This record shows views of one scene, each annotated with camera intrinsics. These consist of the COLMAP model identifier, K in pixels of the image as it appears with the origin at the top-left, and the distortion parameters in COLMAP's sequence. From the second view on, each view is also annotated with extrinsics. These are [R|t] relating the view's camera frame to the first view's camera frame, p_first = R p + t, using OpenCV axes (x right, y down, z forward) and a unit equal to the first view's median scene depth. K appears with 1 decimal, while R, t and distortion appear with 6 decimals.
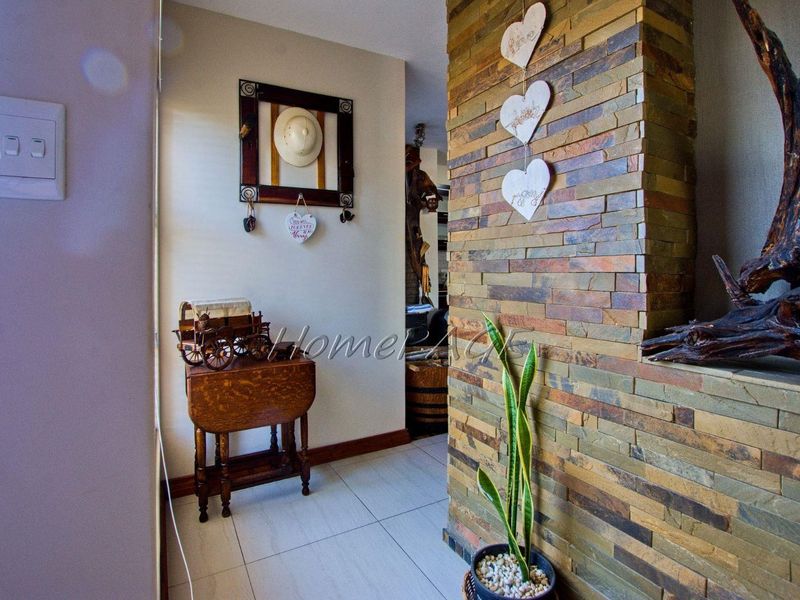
lens RADIAL K [[418.7, 0, 390.5], [0, 418.7, 276.3], [0, 0, 1]] dist [-0.026568, -0.000903]
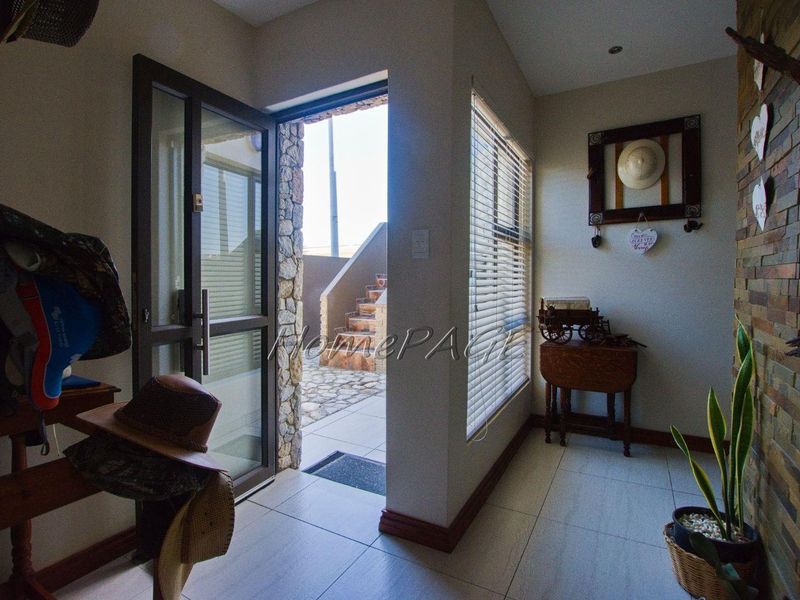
lens RADIAL K [[418.7, 0, 398.0], [0, 418.7, 293.0], [0, 0, 1]] dist [-0.026568, -0.000903]
pose [[0.537282, 0.028891, -0.842908, 0.811246], [-0.006266, 0.999522, 0.030265, 0.001417], [0.843380, -0.010979, 0.537206, -0.432051]]
